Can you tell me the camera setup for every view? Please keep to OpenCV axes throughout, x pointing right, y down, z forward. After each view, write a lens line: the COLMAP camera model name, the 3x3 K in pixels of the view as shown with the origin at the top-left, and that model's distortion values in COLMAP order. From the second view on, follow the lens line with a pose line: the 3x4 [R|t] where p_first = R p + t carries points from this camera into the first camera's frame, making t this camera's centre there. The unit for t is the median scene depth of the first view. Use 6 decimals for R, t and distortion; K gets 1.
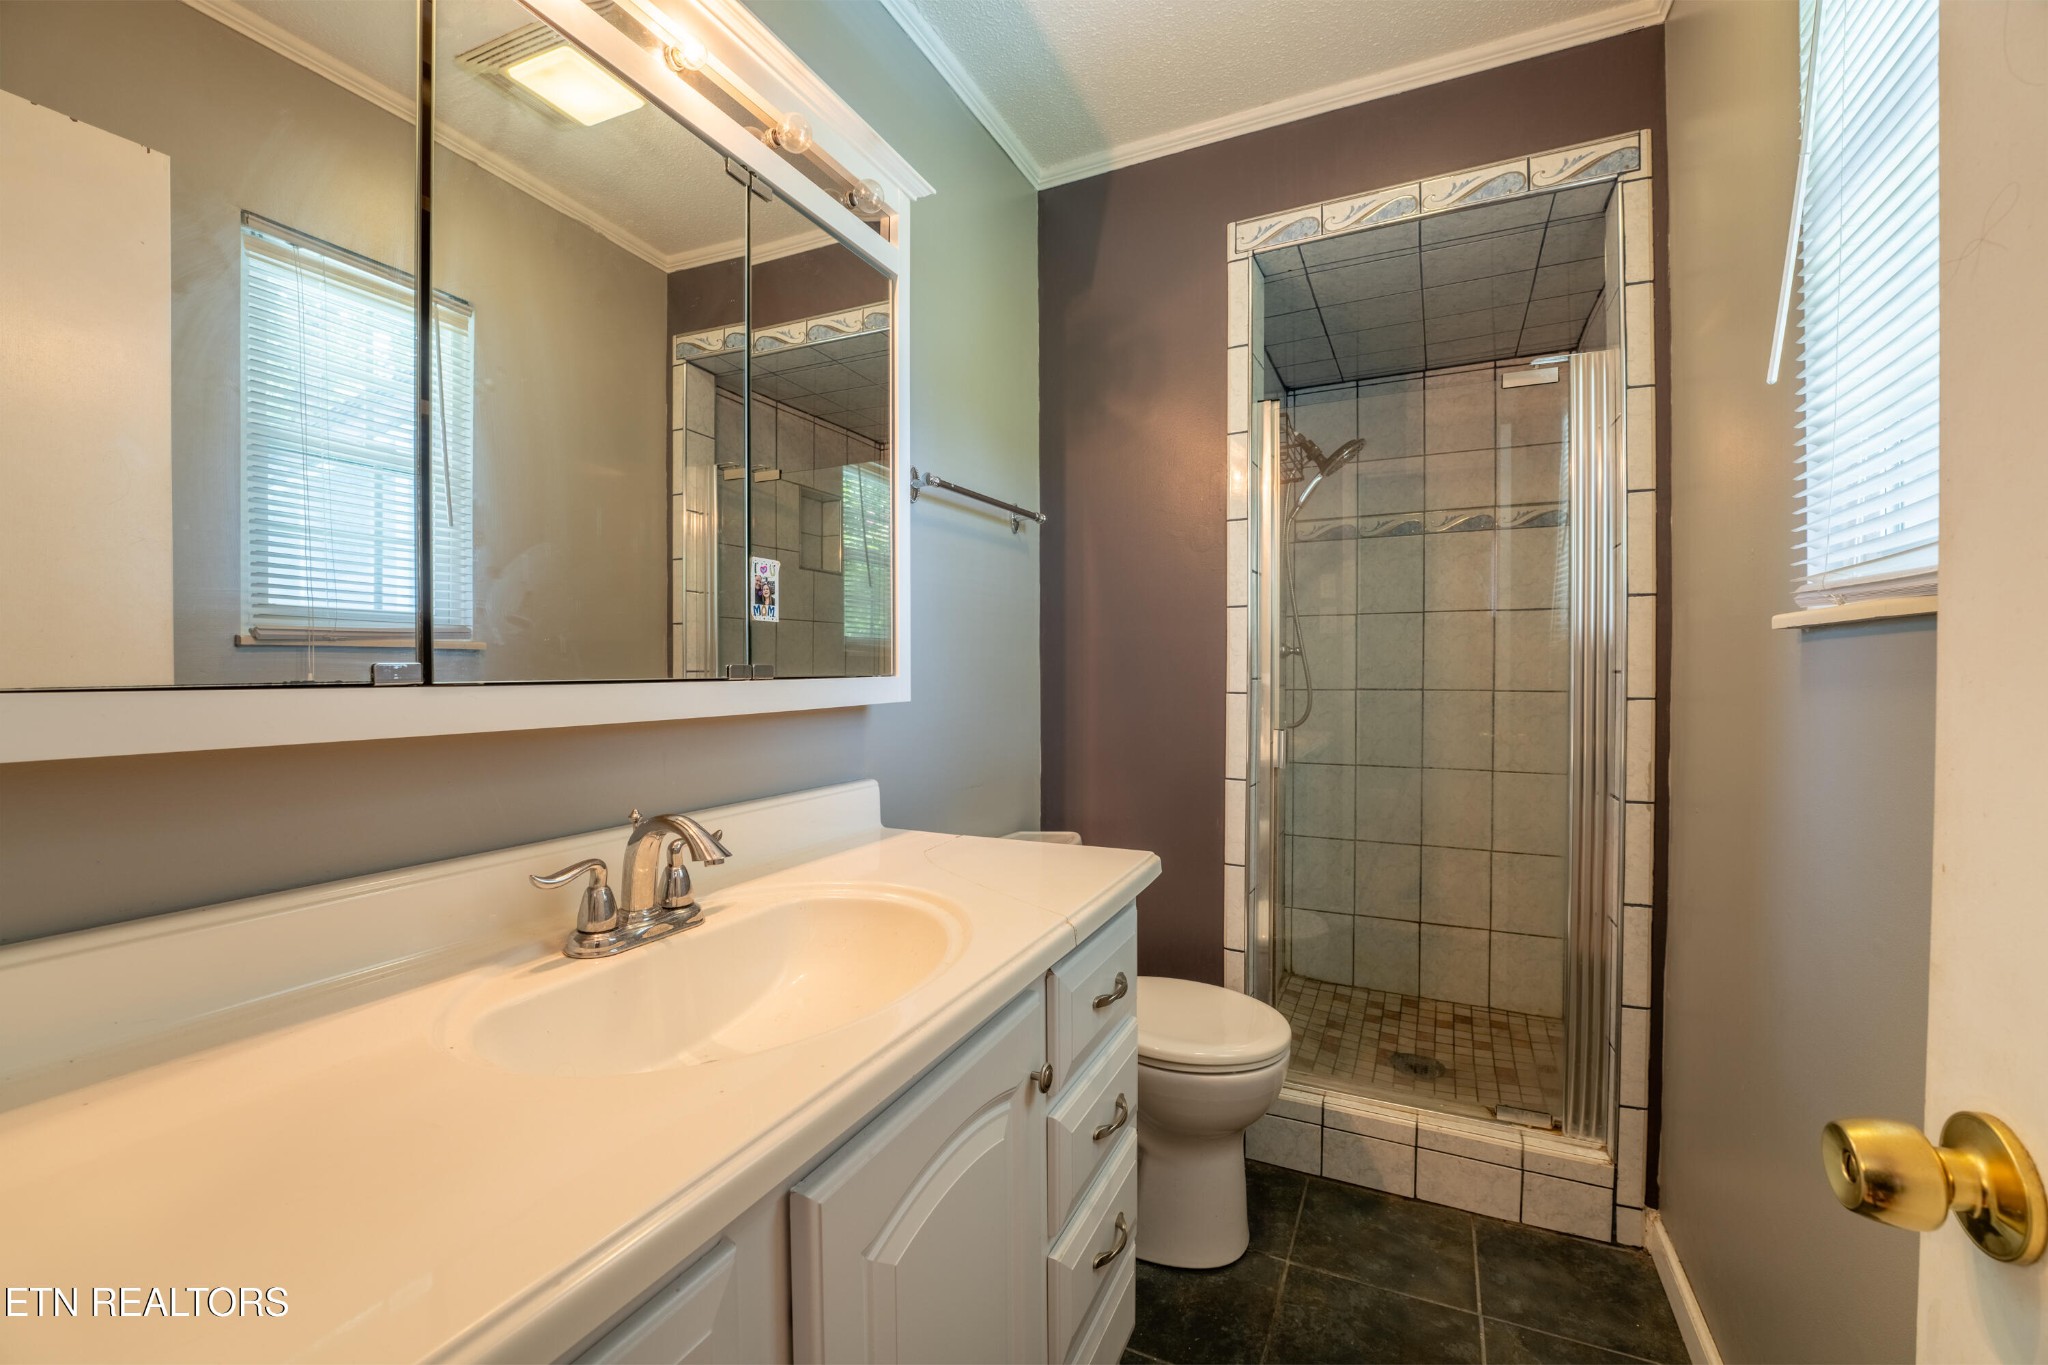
lens RADIAL K [[827.3, 0, 1024.0], [0, 827.3, 682.5], [0, 0, 1]] dist [-0.014982, 0.000138]
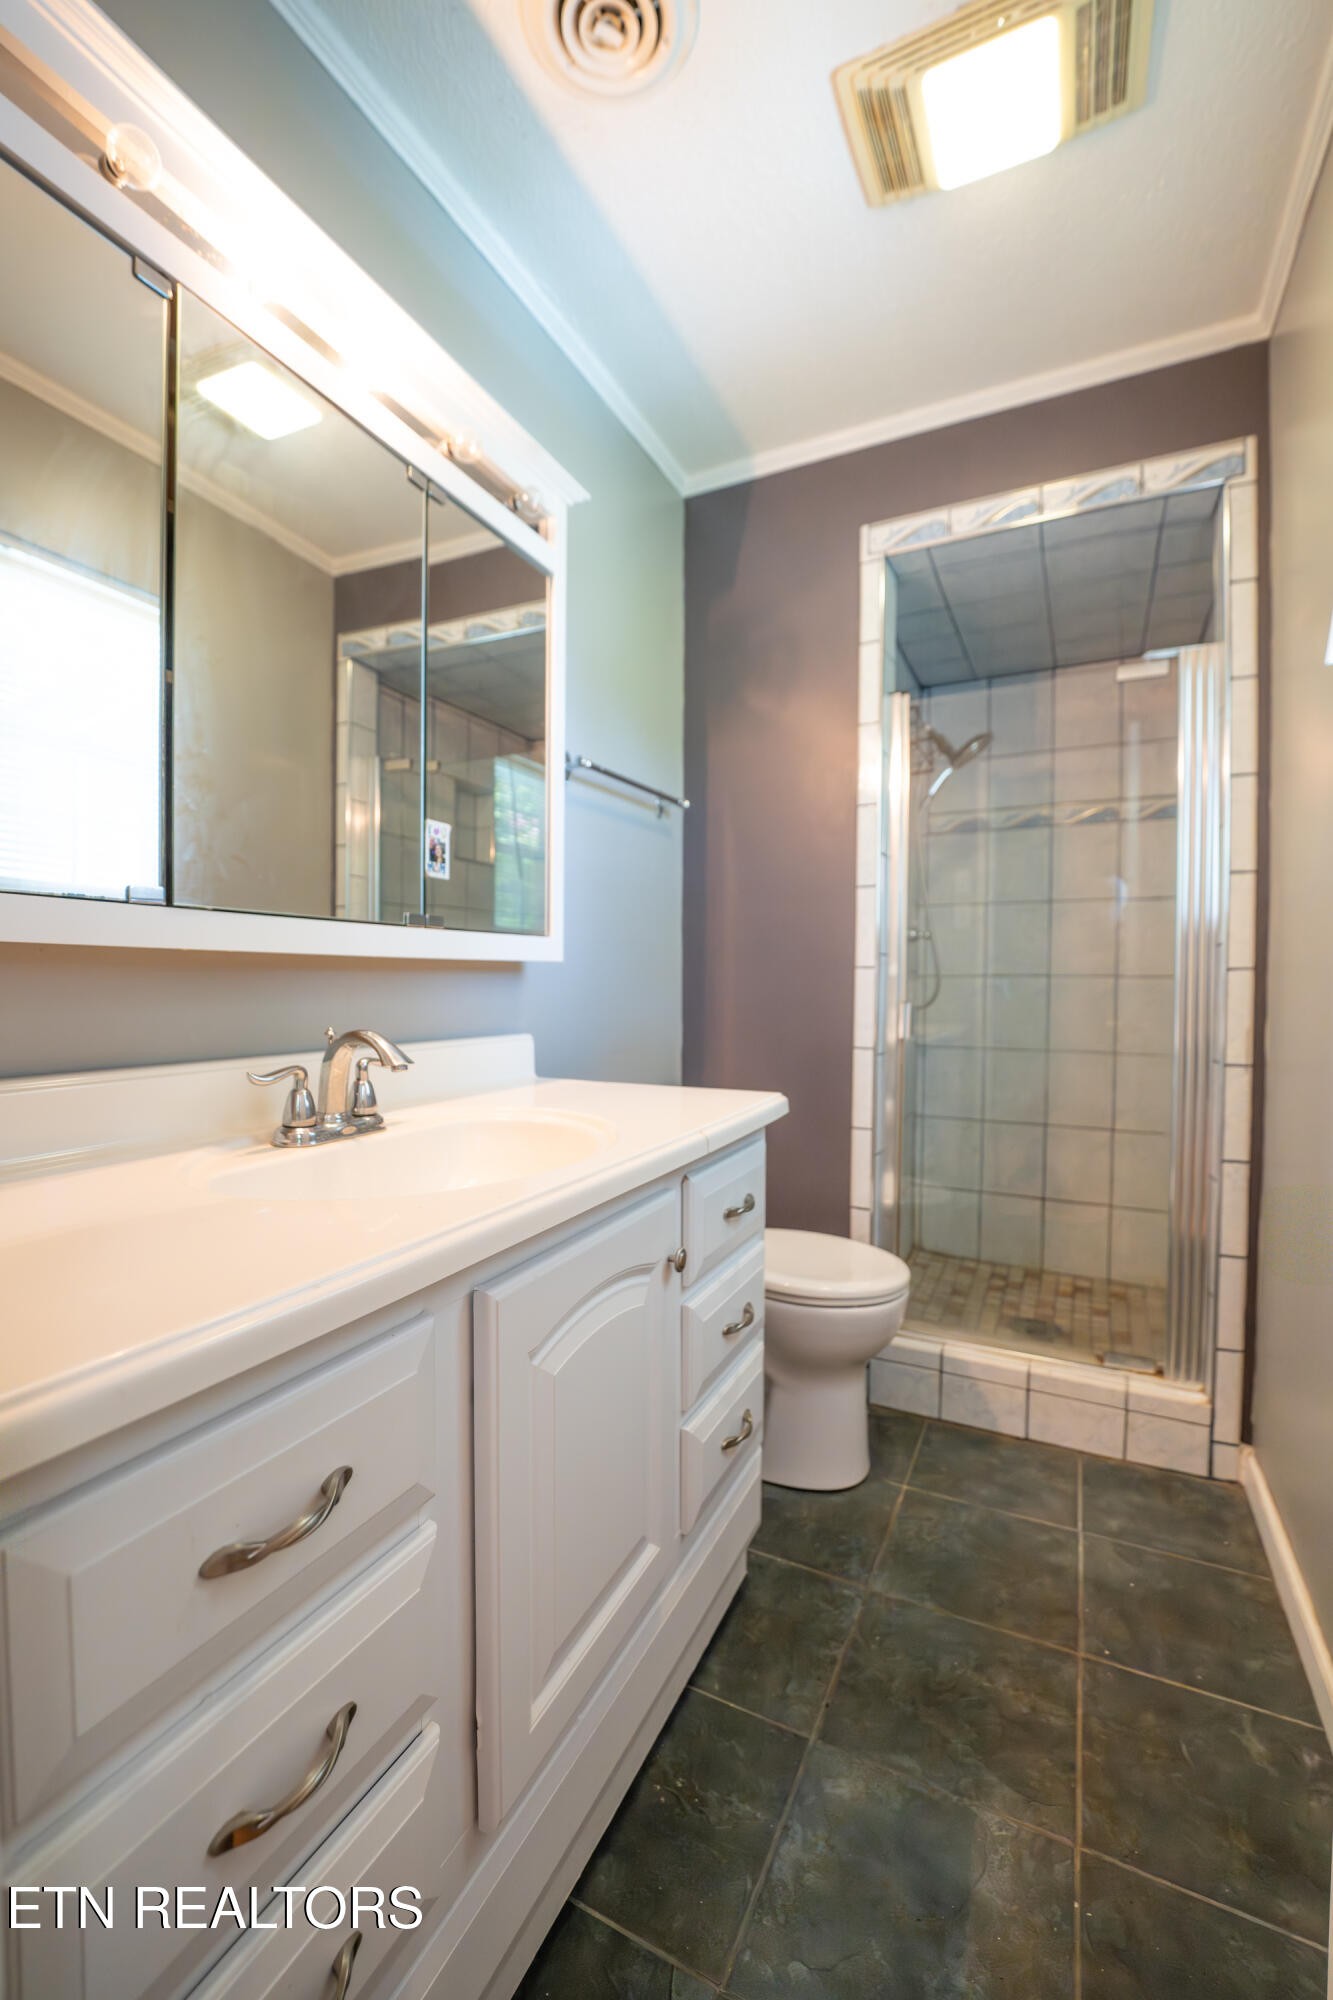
lens RADIAL K [[841.1, 0, 650.4], [0, 841.1, 1005.3], [0, 0, 1]] dist [-0.014766, 0.000425]
pose [[0.999741, 0.010090, -0.020416, 0.002481], [-0.009985, 0.999936, 0.005229, 0.066841], [0.020468, -0.005024, 0.999778, -0.105162]]
